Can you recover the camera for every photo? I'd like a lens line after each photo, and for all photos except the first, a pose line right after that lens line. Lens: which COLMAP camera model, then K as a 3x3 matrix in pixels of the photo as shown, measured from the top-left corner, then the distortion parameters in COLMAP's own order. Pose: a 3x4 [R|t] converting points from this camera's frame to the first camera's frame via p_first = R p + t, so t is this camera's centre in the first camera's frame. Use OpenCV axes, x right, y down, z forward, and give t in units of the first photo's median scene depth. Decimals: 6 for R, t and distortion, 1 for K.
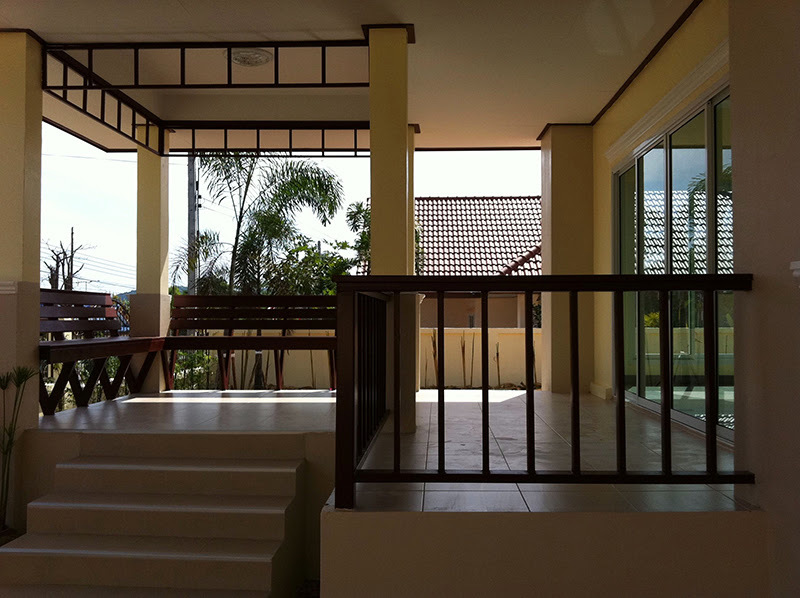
lens RADIAL K [[790.6, 0, 400.0], [0, 790.6, 299.0], [0, 0, 1]] dist [0.097123, -0.001316]
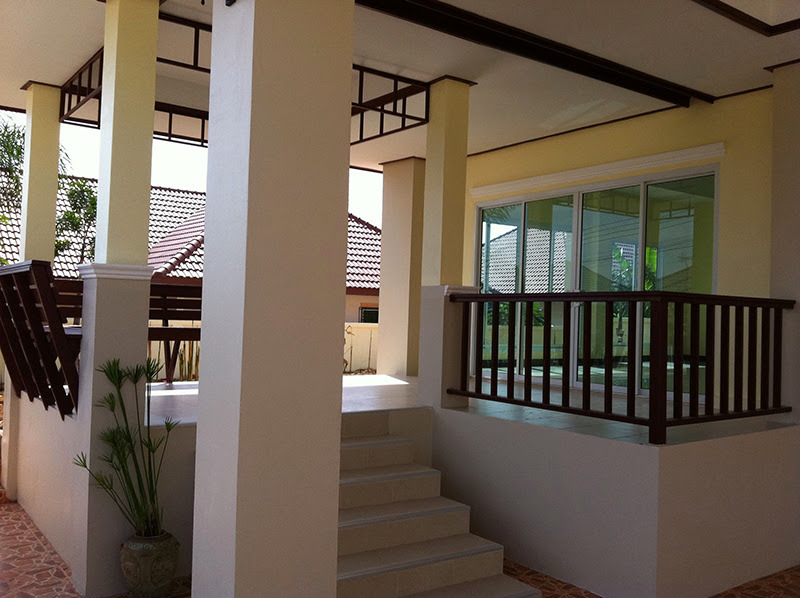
lens RADIAL K [[790.6, 0, 400.0], [0, 790.6, 299.0], [0, 0, 1]] dist [0.097123, -0.001316]
pose [[0.766578, 0.033870, 0.641258, -0.611862], [-0.042057, 0.999112, -0.002495, 0.003254], [-0.640773, -0.025057, 0.767322, 0.073532]]
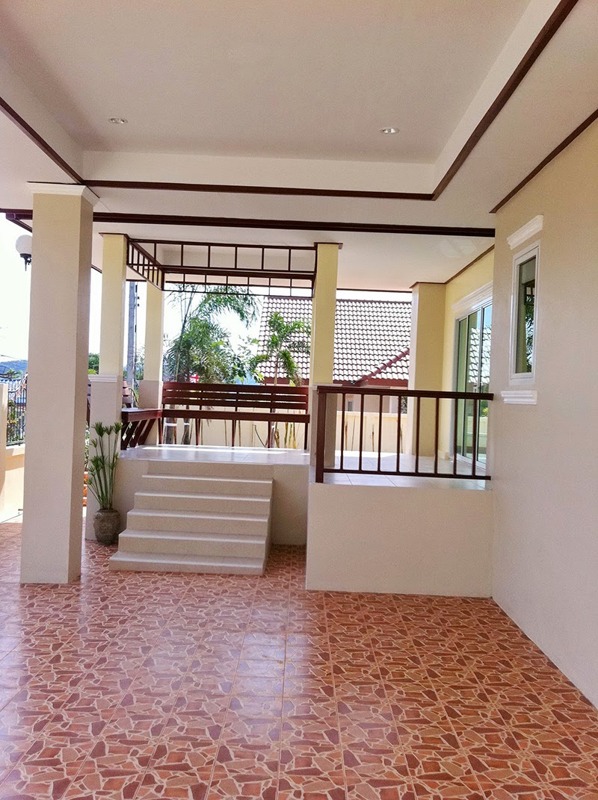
lens RADIAL K [[790.6, 0, 258.3], [0, 790.6, 398.4], [0, 0, 1]] dist [0.097123, -0.001316]
pose [[0.999073, 0.041234, -0.012353, -0.096474], [-0.040896, 0.998812, 0.026493, -0.022420], [0.013431, -0.025963, 0.999573, -0.564559]]
